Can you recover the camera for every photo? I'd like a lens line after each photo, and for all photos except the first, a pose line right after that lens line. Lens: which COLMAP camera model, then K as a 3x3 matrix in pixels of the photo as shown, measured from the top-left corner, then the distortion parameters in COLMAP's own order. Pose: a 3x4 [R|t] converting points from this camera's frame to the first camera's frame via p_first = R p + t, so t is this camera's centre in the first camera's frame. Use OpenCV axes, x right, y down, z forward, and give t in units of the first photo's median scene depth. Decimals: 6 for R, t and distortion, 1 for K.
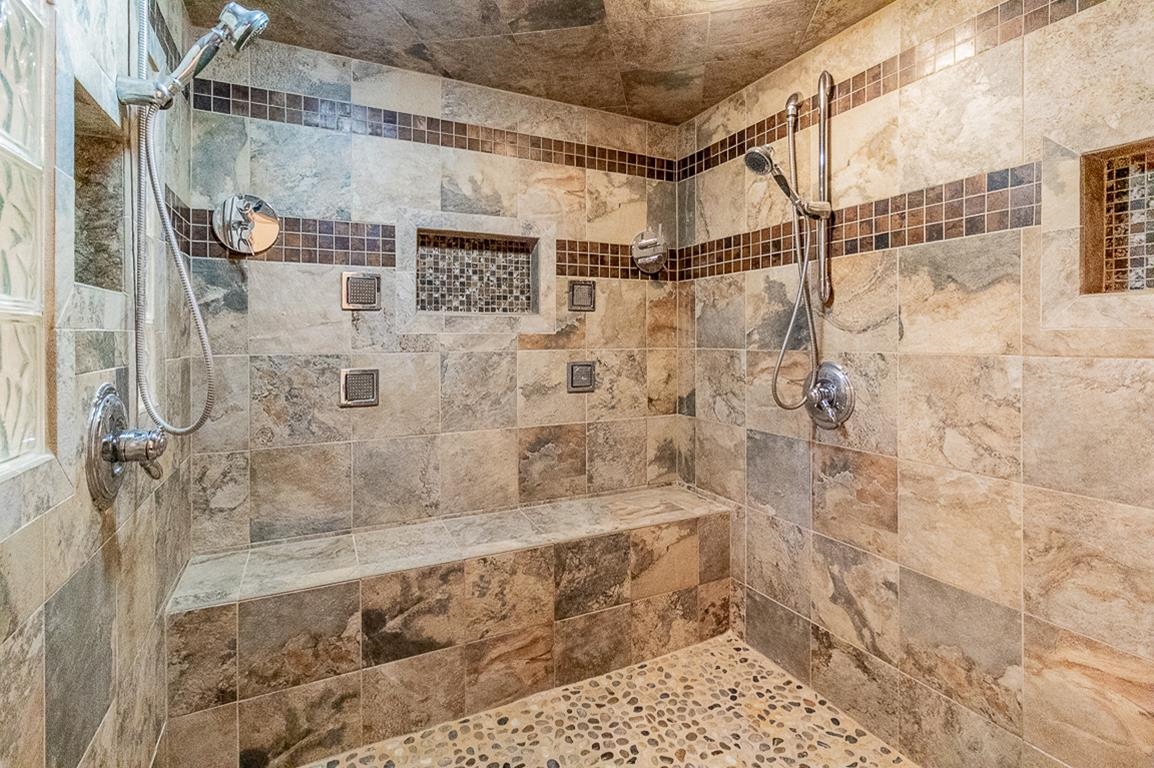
lens RADIAL K [[542.5, 0, 579.3], [0, 542.5, 339.2], [0, 0, 1]] dist [0.005497, -0.000279]
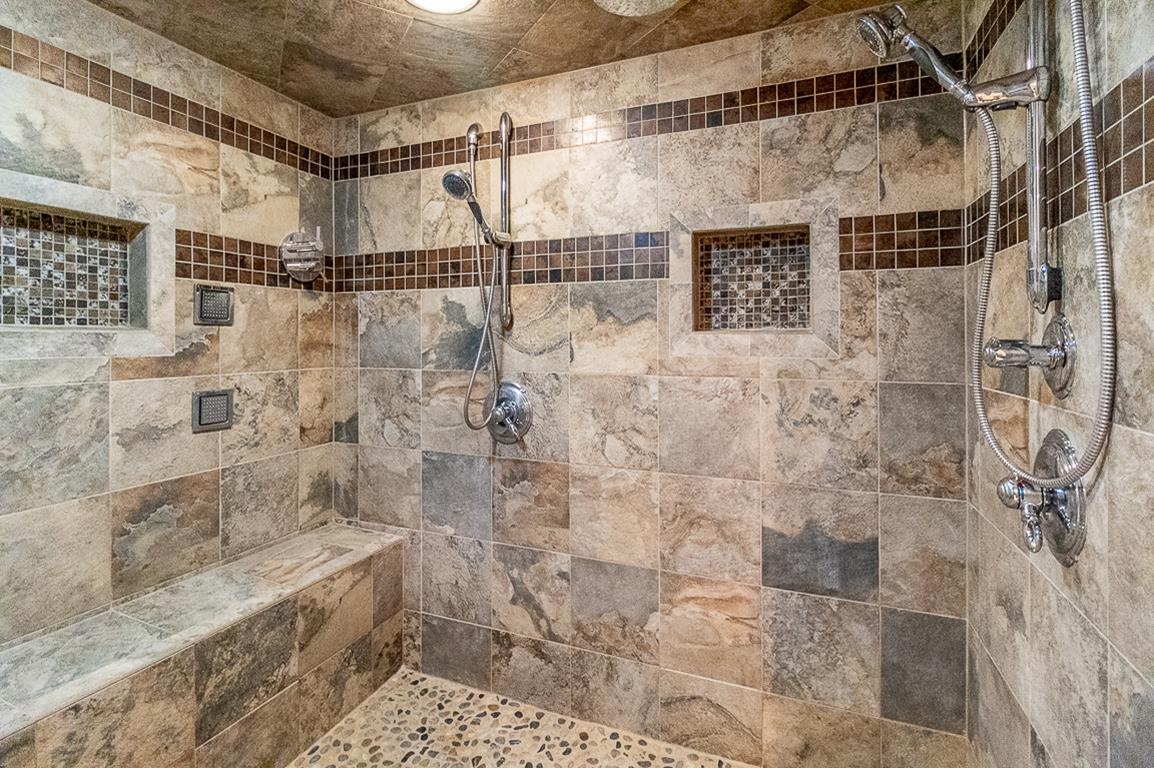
lens RADIAL K [[542.5, 0, 579.3], [0, 542.5, 339.2], [0, 0, 1]] dist [0.005497, -0.000279]
pose [[0.754928, 0.005910, 0.655781, -0.125083], [-0.001228, 0.999970, -0.007597, -0.030143], [-0.655807, 0.004930, 0.754913, 0.081896]]
